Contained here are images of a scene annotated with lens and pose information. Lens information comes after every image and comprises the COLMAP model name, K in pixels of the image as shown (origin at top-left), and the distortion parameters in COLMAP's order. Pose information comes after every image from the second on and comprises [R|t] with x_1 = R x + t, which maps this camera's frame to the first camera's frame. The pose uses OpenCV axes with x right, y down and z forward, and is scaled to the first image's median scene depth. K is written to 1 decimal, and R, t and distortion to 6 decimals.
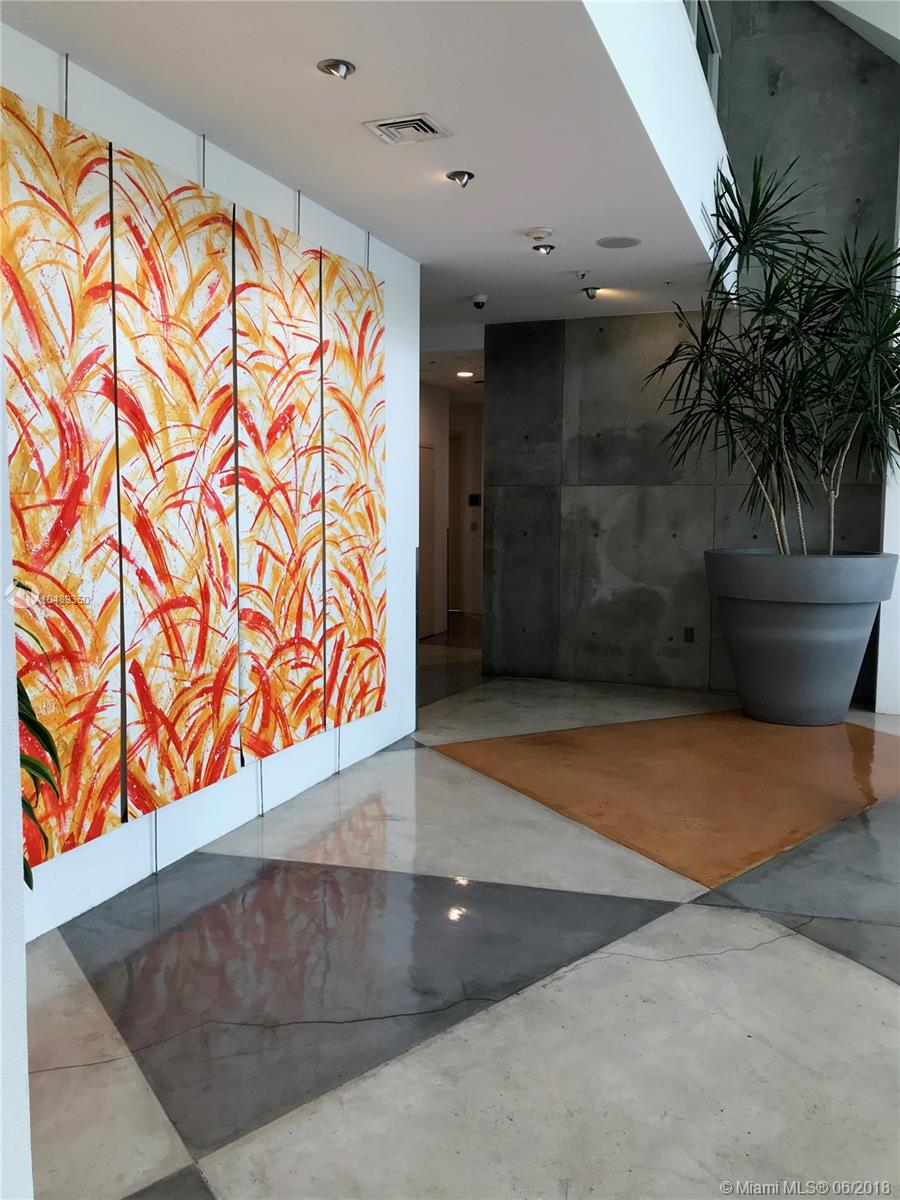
lens RADIAL K [[982.6, 0, 448.9], [0, 982.6, 611.6], [0, 0, 1]] dist [0.014532, -0.053508]
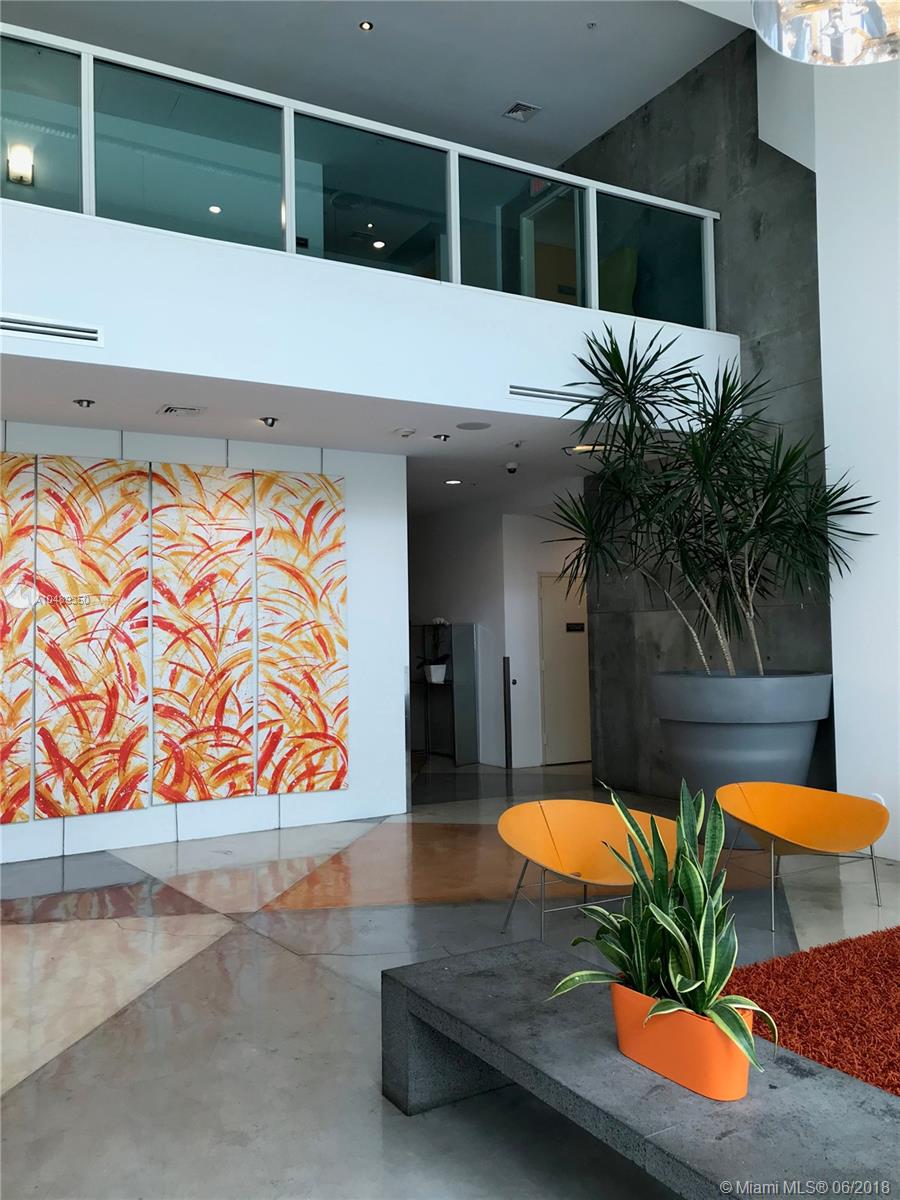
lens RADIAL K [[982.6, 0, 457.2], [0, 982.6, 591.5], [0, 0, 1]] dist [0.014532, -0.053508]
pose [[0.778017, -0.046213, -0.626541, 1.140633], [-0.045844, 0.990456, -0.129982, 0.001665], [0.626568, 0.129851, 0.768473, 0.051257]]
